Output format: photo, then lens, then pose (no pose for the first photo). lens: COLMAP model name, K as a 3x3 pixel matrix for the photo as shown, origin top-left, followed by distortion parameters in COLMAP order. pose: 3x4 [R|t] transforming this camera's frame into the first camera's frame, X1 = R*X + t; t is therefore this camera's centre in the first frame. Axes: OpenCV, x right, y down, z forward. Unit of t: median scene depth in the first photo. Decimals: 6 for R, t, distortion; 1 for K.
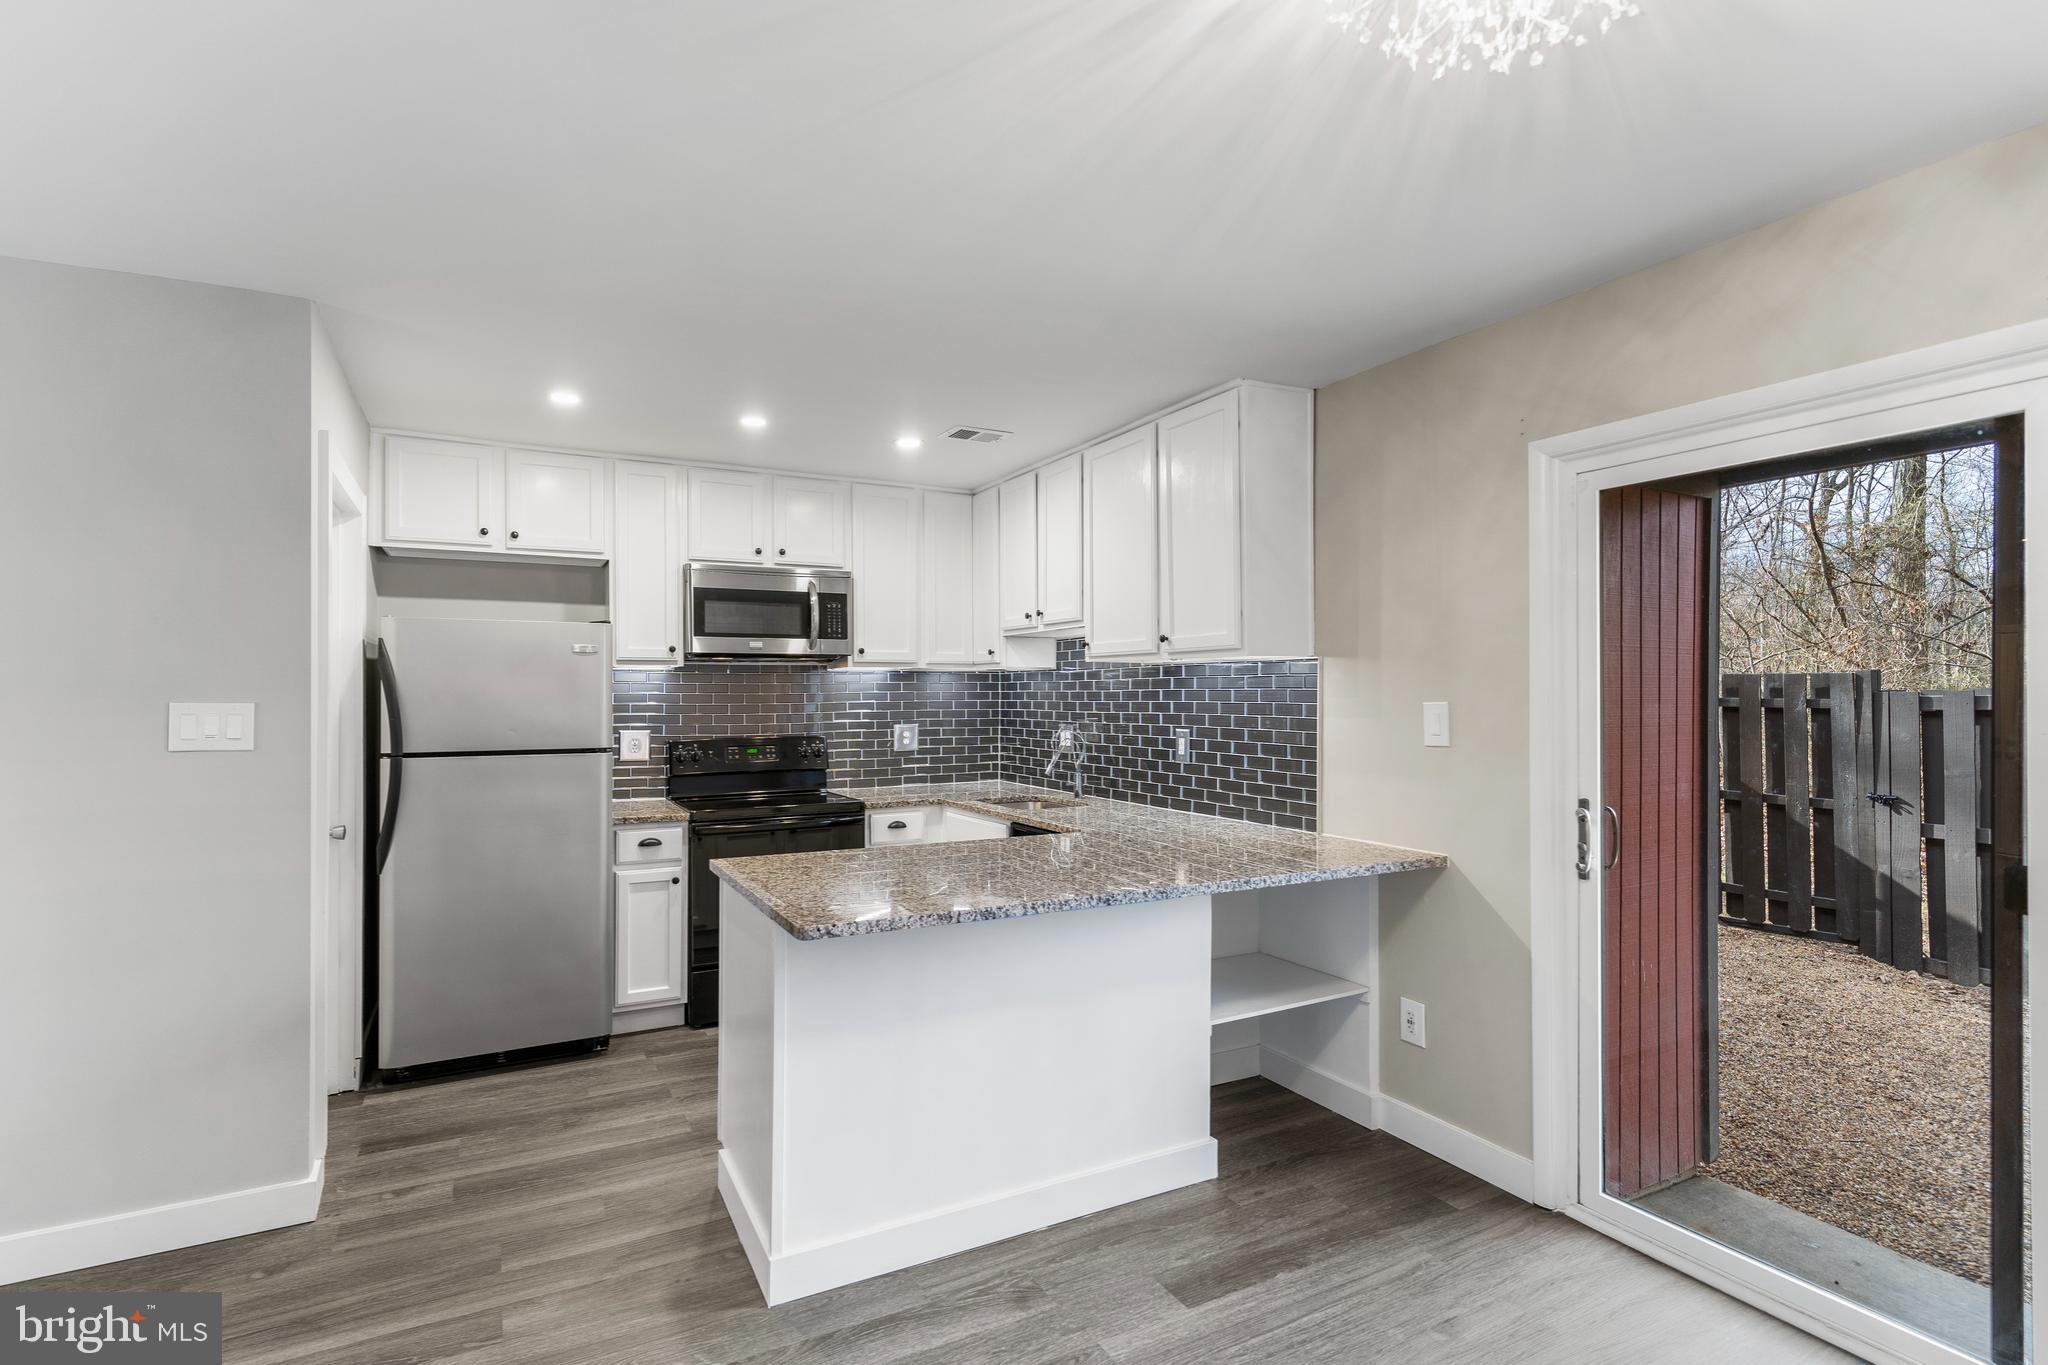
lens RADIAL K [[986.4, 0, 1007.8], [0, 986.4, 689.8], [0, 0, 1]] dist [0.003637, 0.000412]
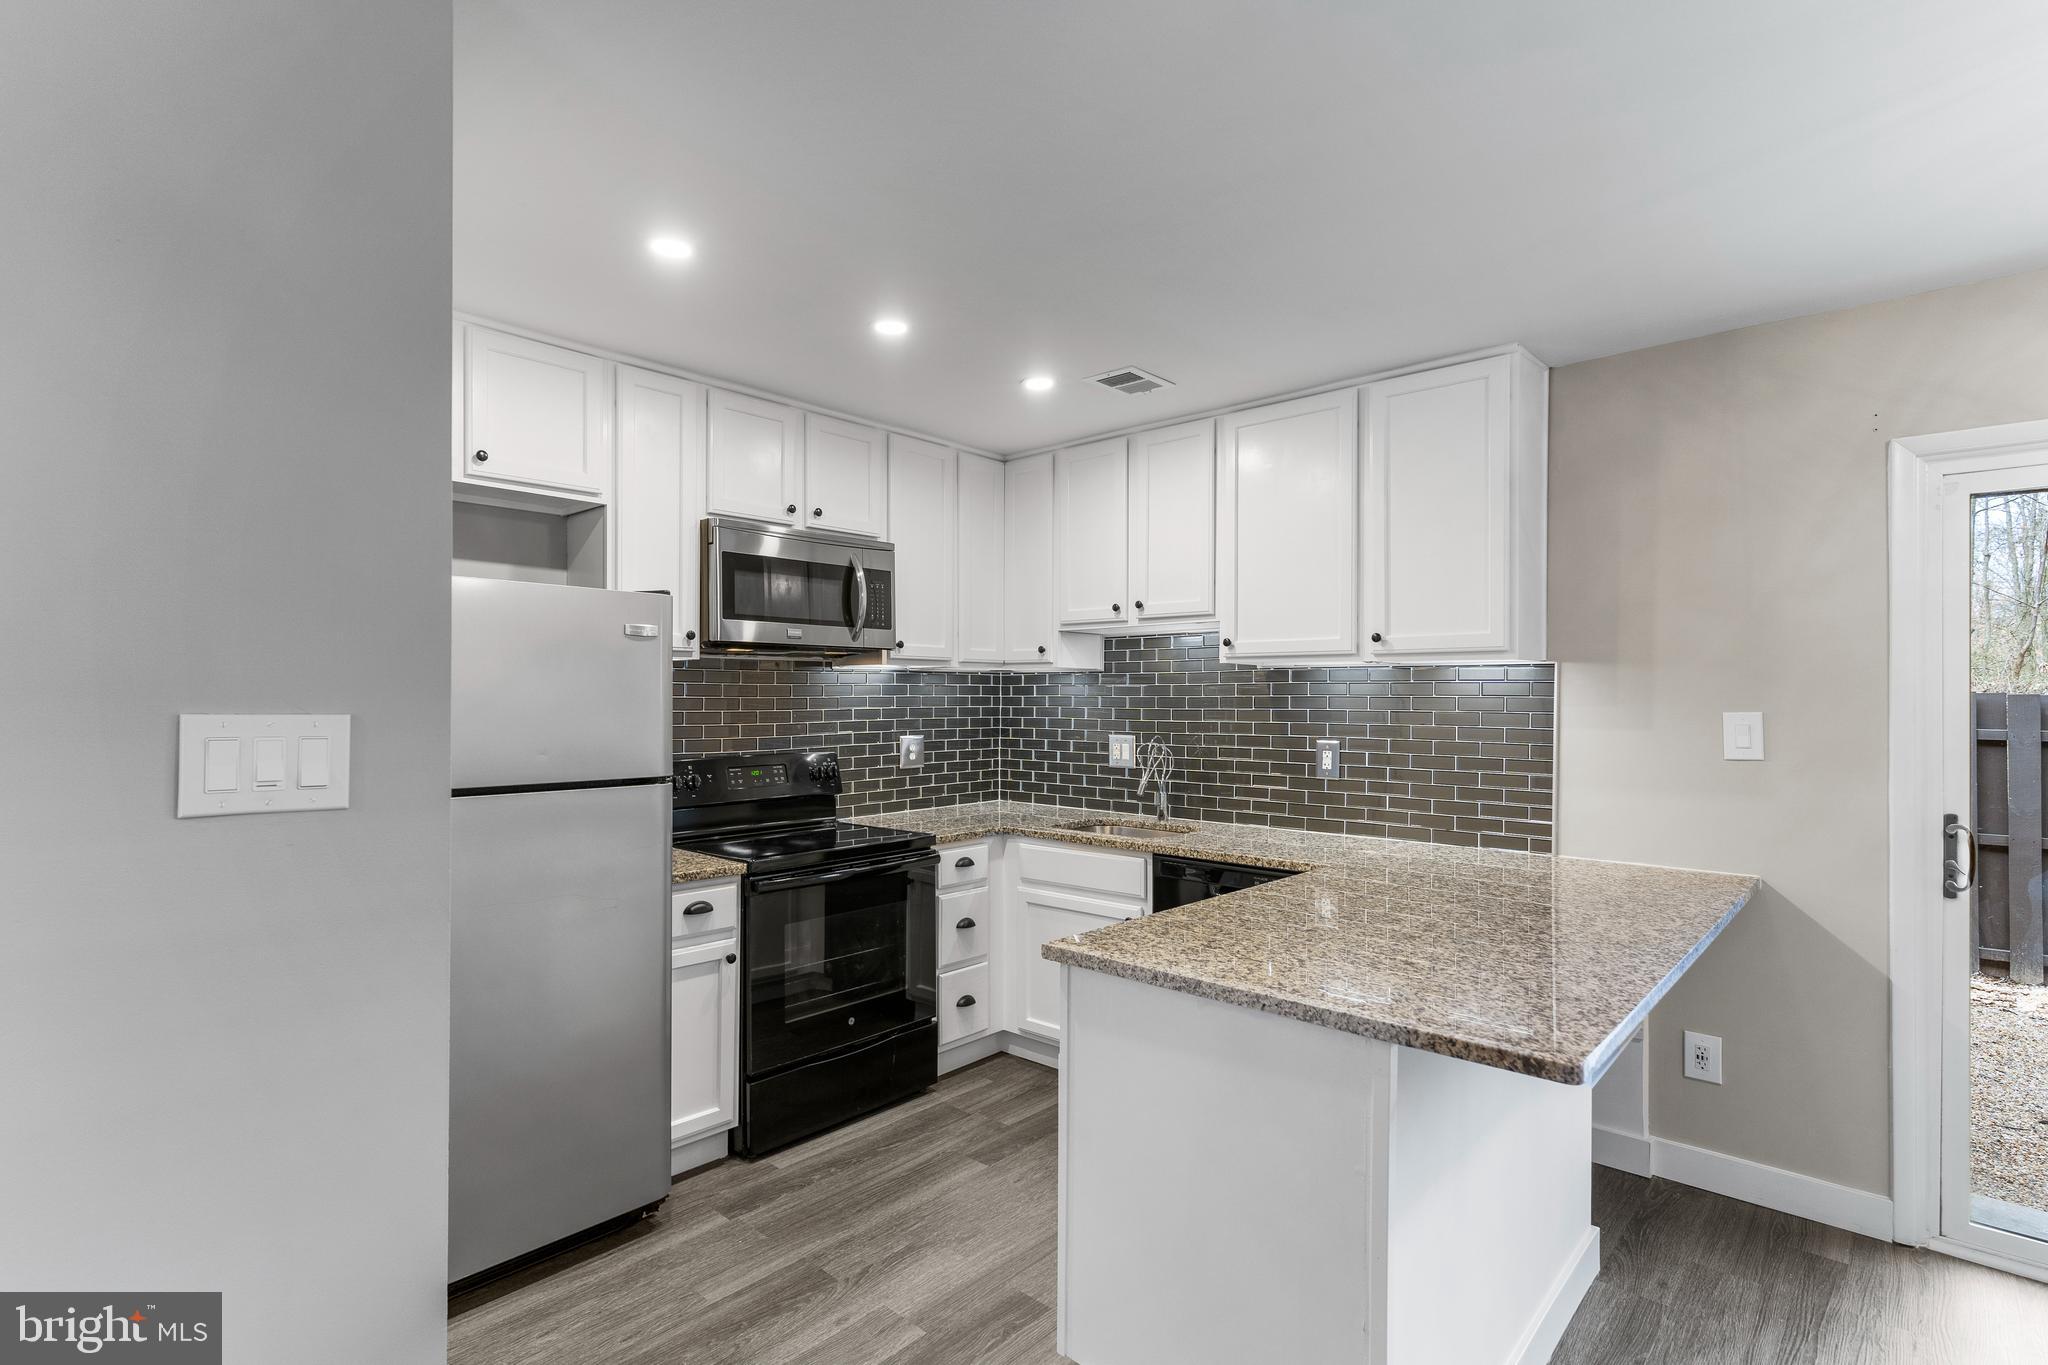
lens RADIAL K [[986.4, 0, 1011.3], [0, 986.4, 696.4], [0, 0, 1]] dist [0.003637, 0.000412]
pose [[0.942108, 0.005978, 0.335255, -0.384695], [-0.006987, 0.999974, 0.001804, 0.000374], [-0.335236, -0.004042, 0.942126, 0.256835]]
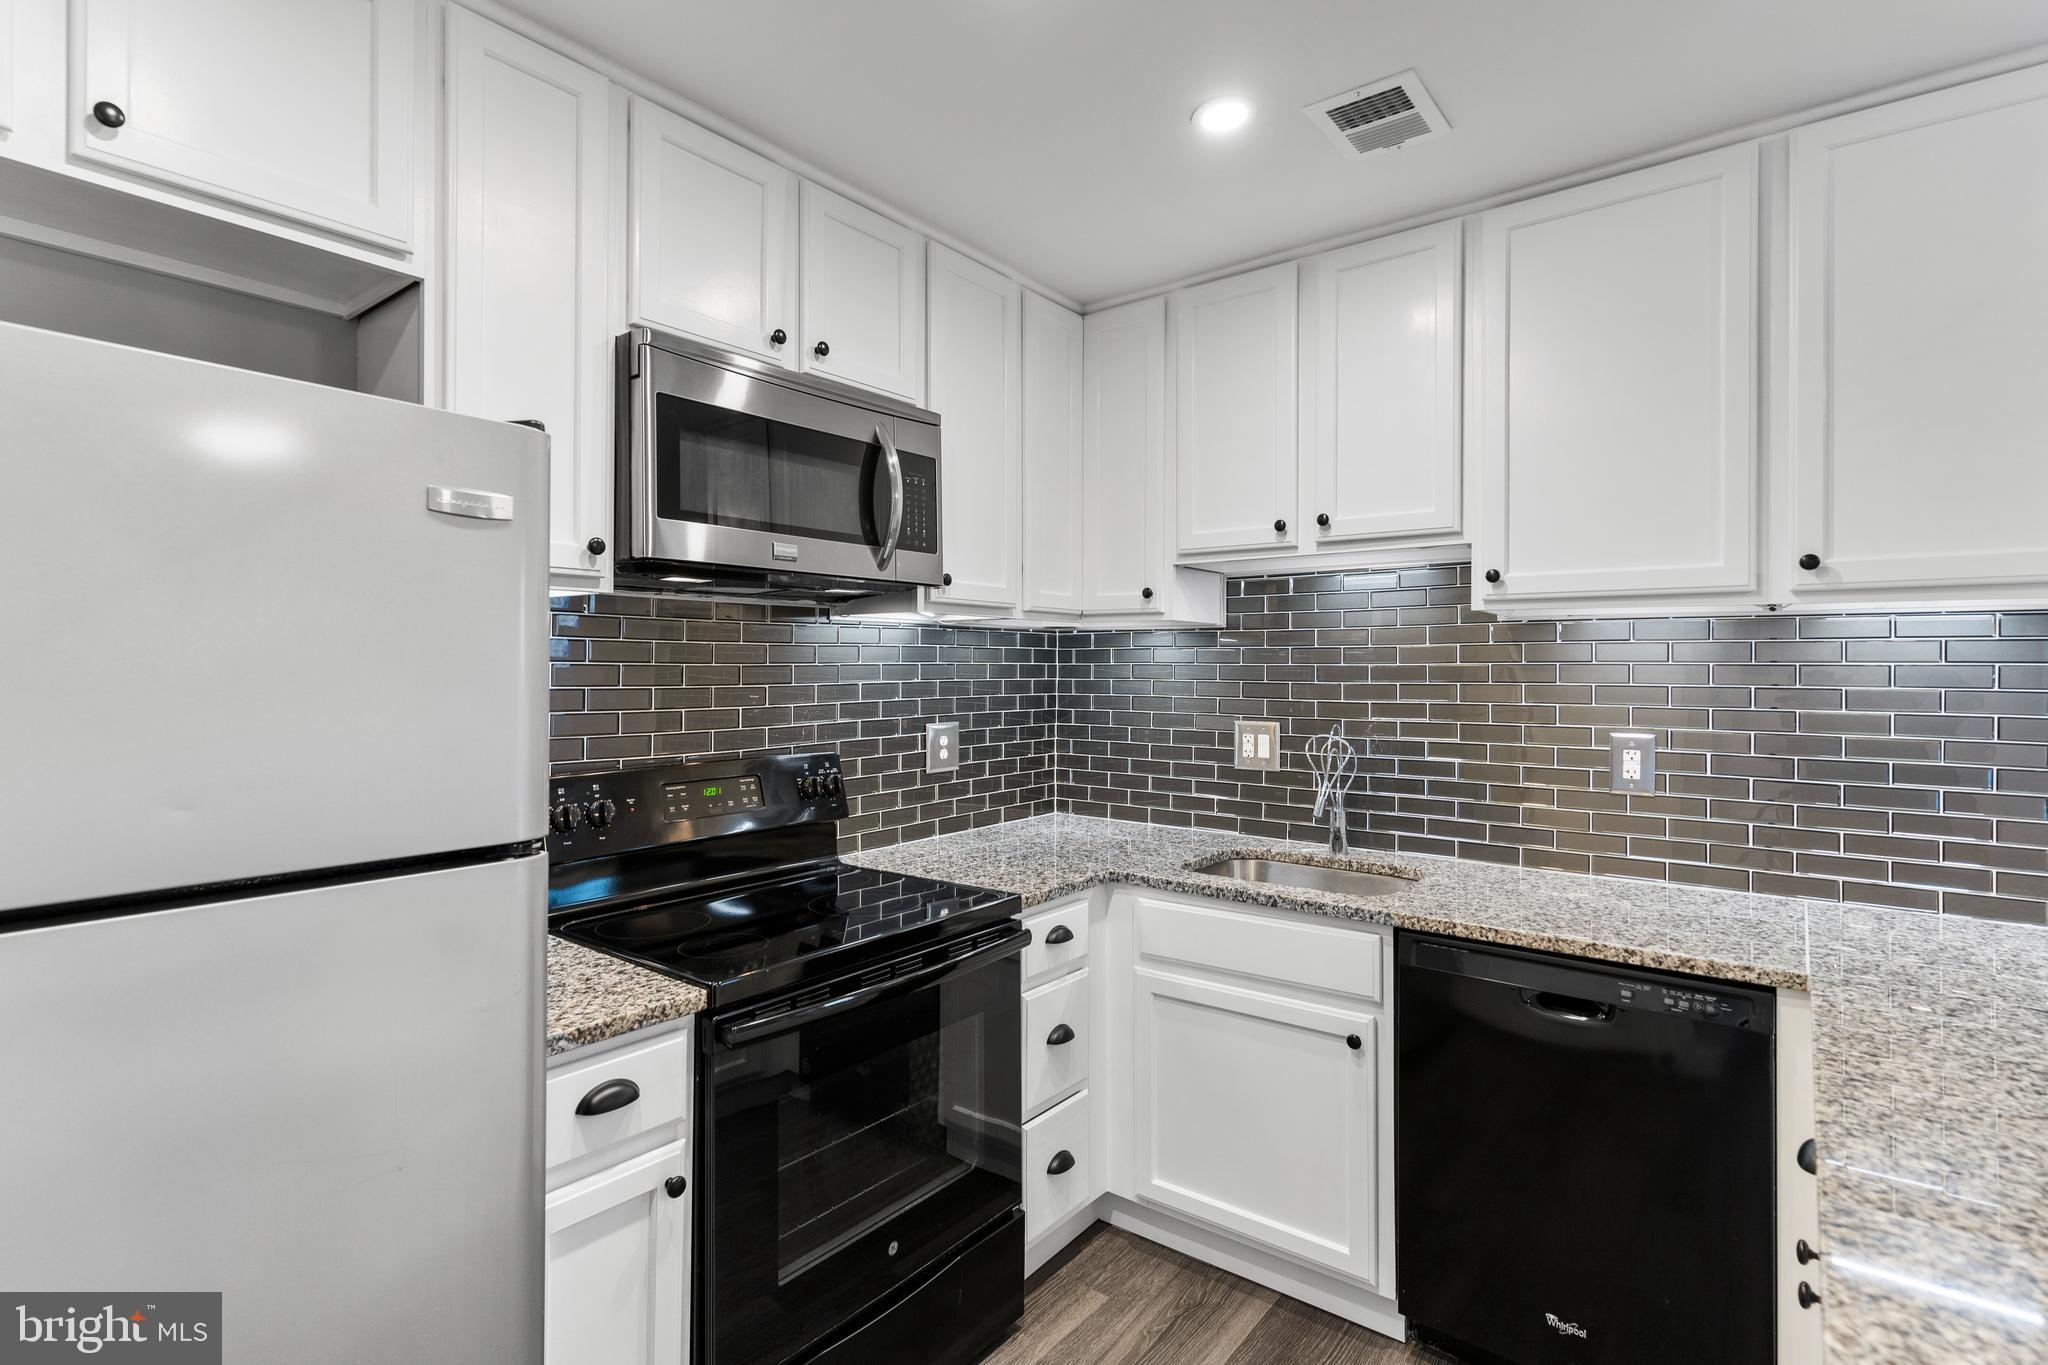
lens RADIAL K [[986.4, 0, 1016.1], [0, 986.4, 661.0], [0, 0, 1]] dist [0.003637, 0.000412]
pose [[0.913108, 0.010118, 0.407591, -0.369950], [-0.008557, 0.999947, -0.005652, 0.004462], [-0.407627, 0.001673, 0.913147, 0.621682]]
